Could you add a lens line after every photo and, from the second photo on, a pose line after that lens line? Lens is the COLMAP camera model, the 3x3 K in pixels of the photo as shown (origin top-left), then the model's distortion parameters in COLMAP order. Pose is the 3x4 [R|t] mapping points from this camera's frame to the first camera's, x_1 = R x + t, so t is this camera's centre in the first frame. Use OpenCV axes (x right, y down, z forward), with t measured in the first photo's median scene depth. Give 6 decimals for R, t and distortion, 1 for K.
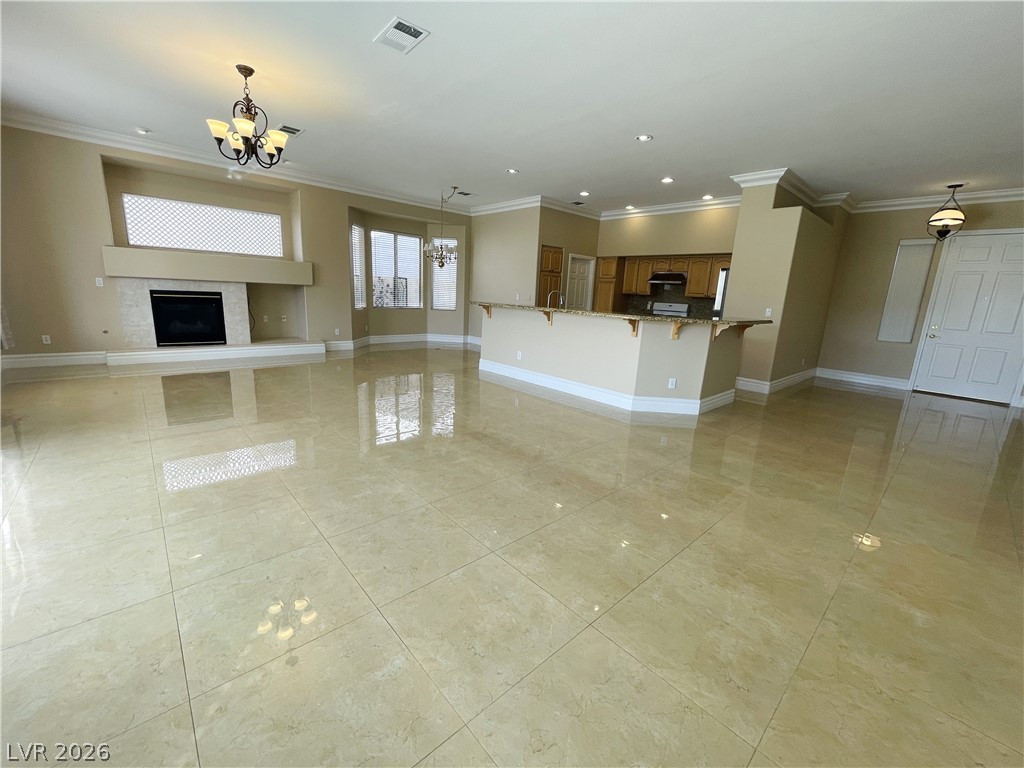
lens RADIAL K [[415.1, 0, 514.2], [0, 415.1, 384.5], [0, 0, 1]] dist [-0.005556, 0.000080]
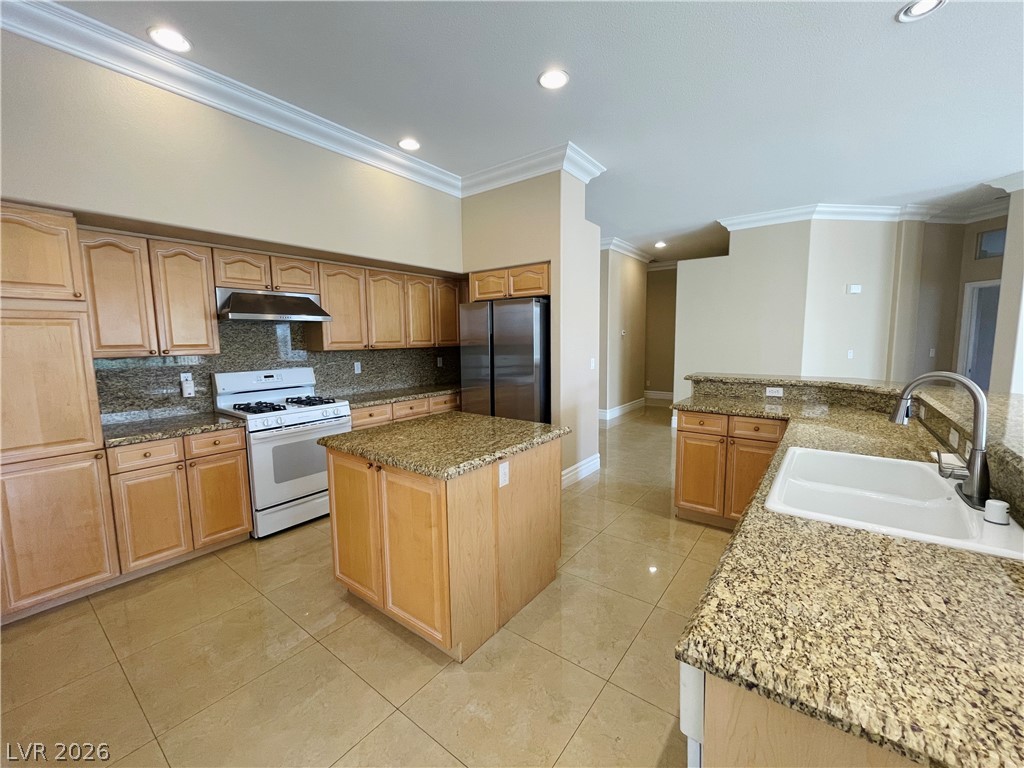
lens RADIAL K [[415.1, 0, 513.8], [0, 415.1, 383.5], [0, 0, 1]] dist [-0.005556, 0.000080]
pose [[-0.175695, -0.154189, 0.972295, -0.056303], [0.217556, 0.957157, 0.191101, -0.245078], [-0.960105, 0.245104, -0.134623, 0.979429]]
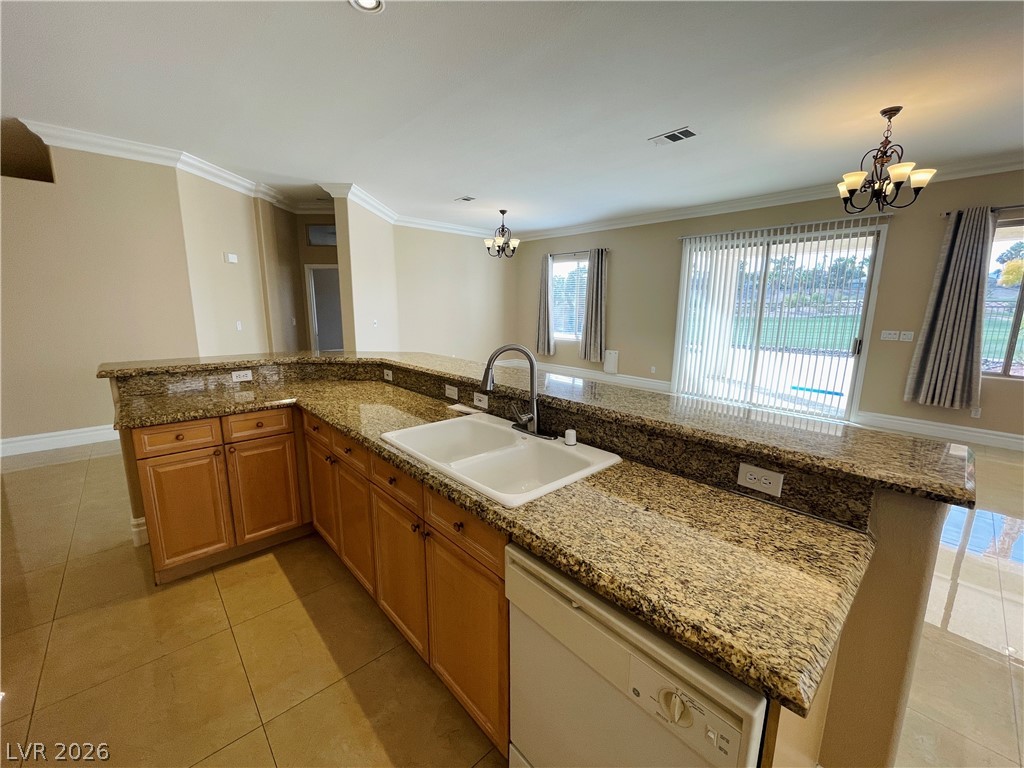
lens RADIAL K [[415.1, 0, 513.9], [0, 415.1, 384.5], [0, 0, 1]] dist [-0.005556, 0.000080]
pose [[-0.998234, -0.058645, -0.009436, 0.082604], [-0.057577, 0.916260, 0.396425, -0.245749], [-0.014603, 0.396269, -0.918019, 0.994968]]
